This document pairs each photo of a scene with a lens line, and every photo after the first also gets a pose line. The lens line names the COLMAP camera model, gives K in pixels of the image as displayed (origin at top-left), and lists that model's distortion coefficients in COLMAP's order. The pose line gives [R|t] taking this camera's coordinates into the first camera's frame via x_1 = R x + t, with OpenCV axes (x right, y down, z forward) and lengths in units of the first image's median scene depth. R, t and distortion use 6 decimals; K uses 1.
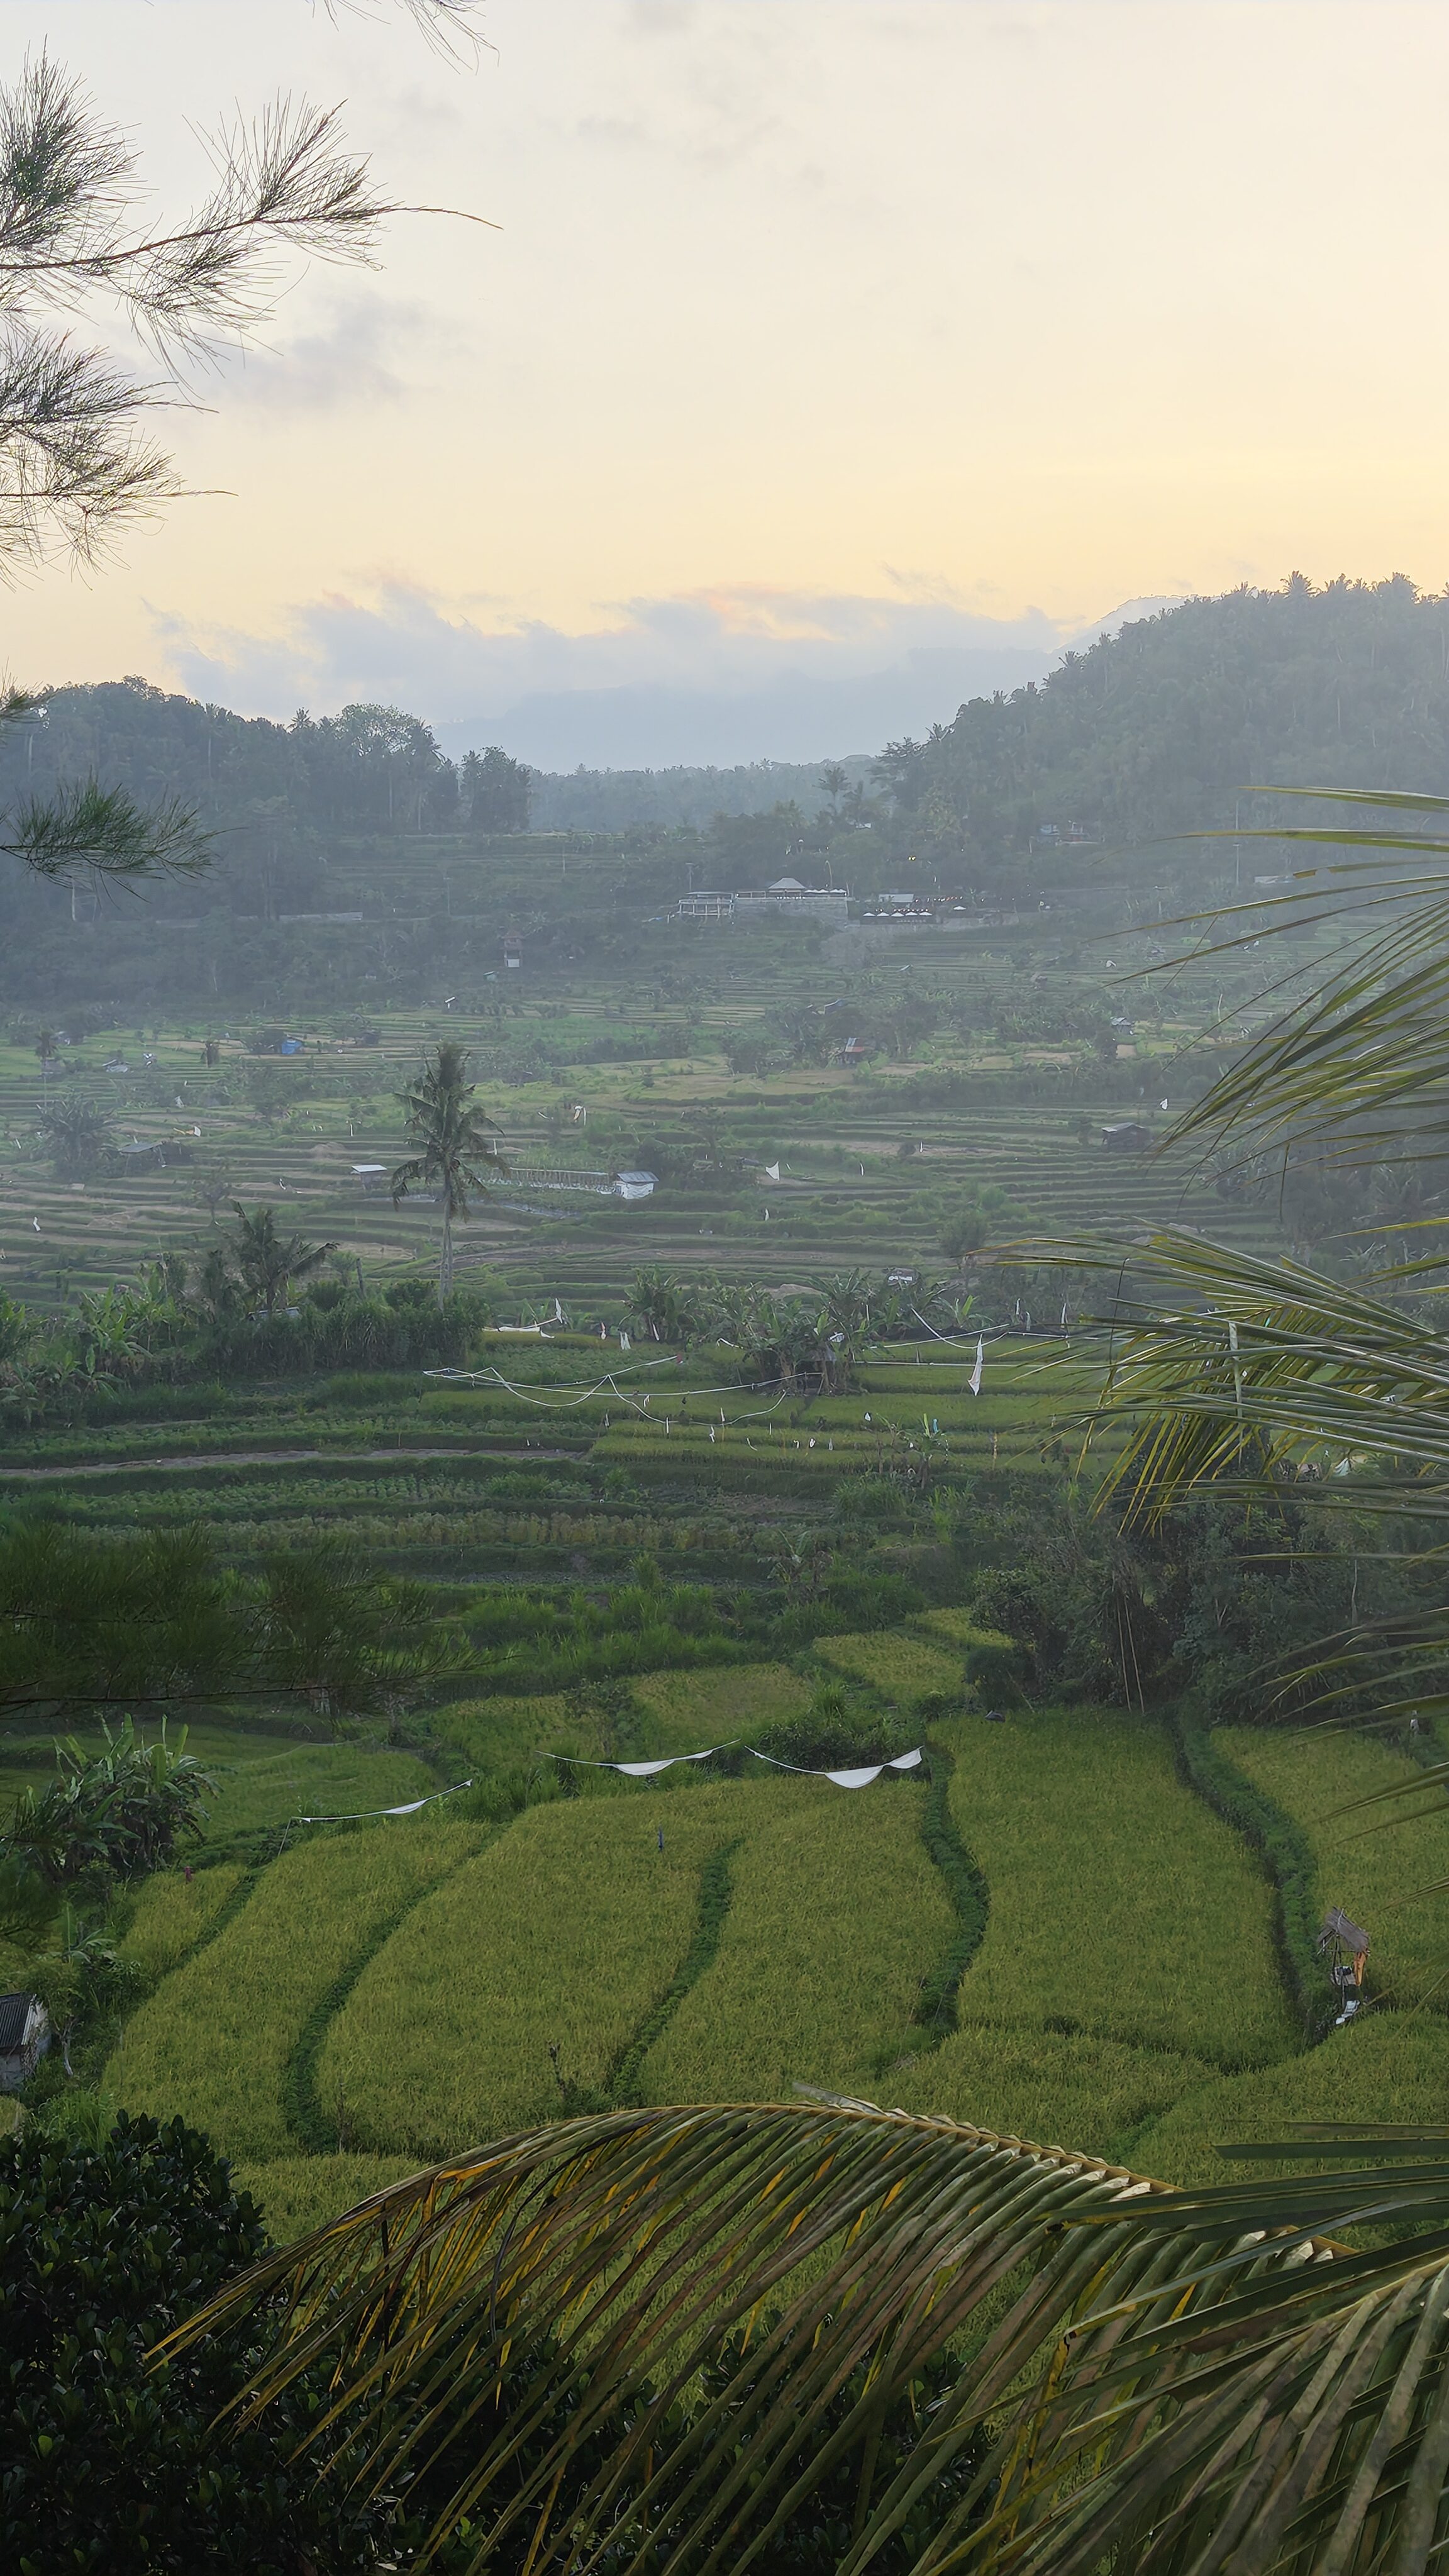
lens RADIAL K [[3477.4, 0, 724.5], [0, 3477.4, 1288.0], [0, 0, 1]] dist [0.091919, -0.062185]
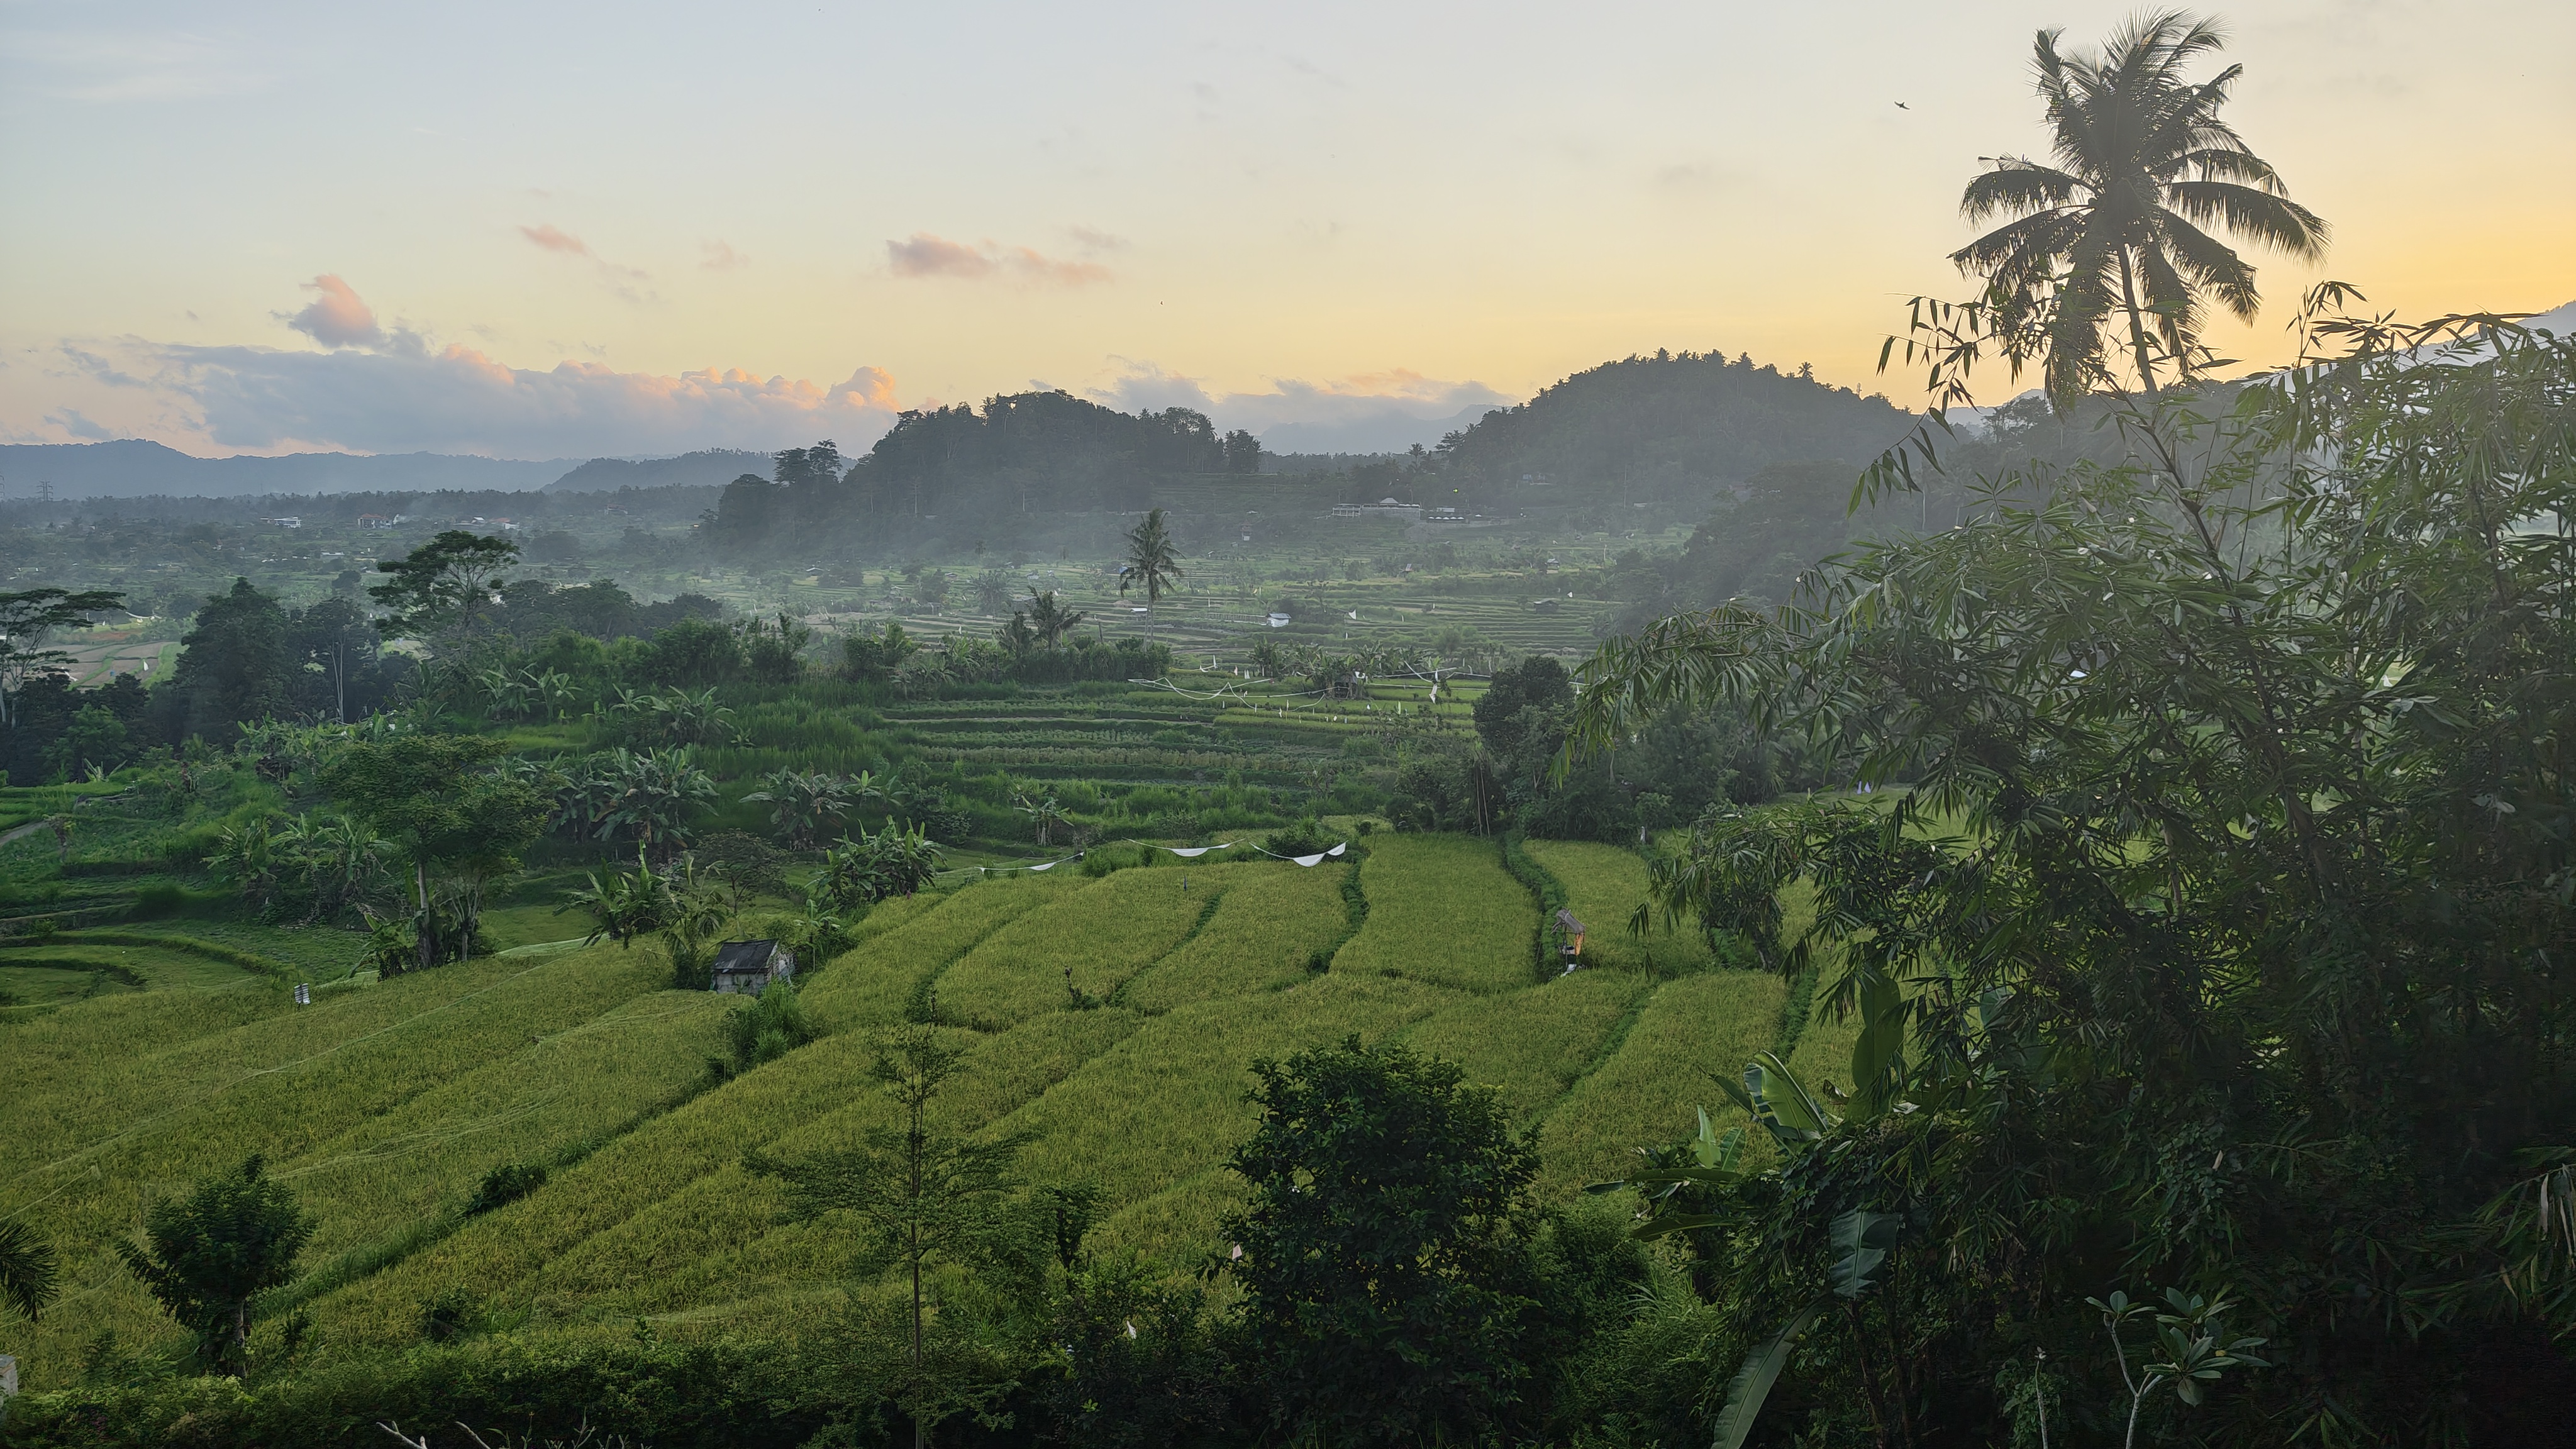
lens RADIAL K [[1754.3, 0, 1295.1], [0, 1754.3, 727.1], [0, 0, 1]] dist [0.062704, -0.063376]
pose [[0.998494, 0.033451, -0.043472, 0.044683], [-0.033676, 0.999423, -0.004445, 0.054861], [0.043298, 0.005902, 0.999045, 0.101061]]
